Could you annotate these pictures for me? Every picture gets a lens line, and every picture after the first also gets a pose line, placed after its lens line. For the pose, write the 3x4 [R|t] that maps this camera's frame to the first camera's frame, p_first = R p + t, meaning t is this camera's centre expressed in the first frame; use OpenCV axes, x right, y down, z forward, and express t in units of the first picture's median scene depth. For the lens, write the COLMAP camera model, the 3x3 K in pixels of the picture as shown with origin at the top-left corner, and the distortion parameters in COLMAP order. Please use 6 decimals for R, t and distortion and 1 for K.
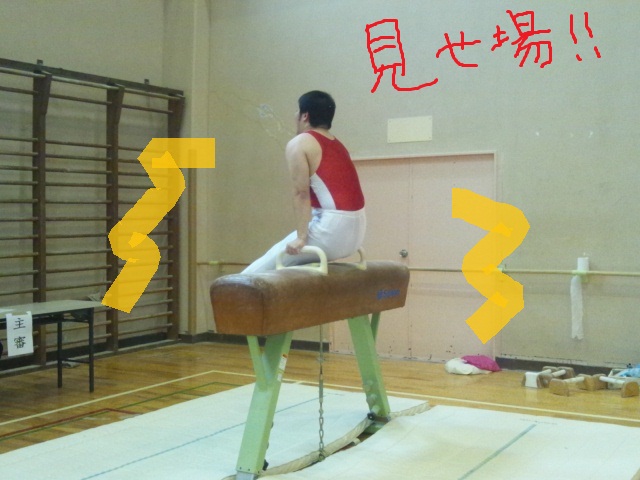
lens RADIAL K [[744.4, 0, 320.0], [0, 744.4, 240.0], [0, 0, 1]] dist [-0.010420, -0.031758]
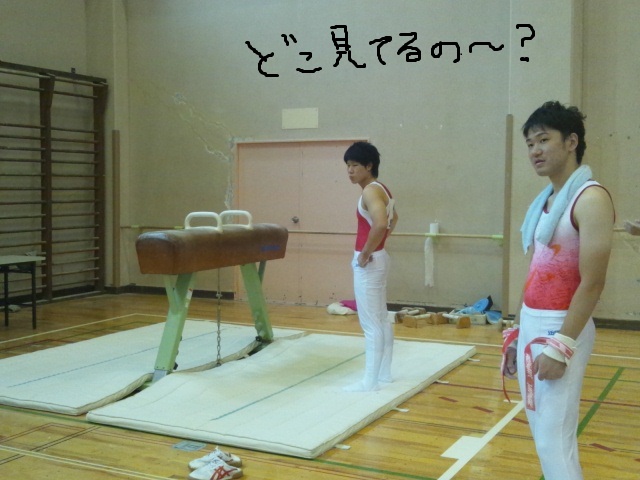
lens RADIAL K [[774.9, 0, 381.2], [0, 774.9, 242.6], [0, 0, 1]] dist [0.072408, -0.251187]
pose [[0.985713, -0.000682, 0.168430, 0.038490], [-0.006367, 0.999126, 0.041309, 0.002513], [-0.168311, -0.041791, 0.984848, -0.317449]]
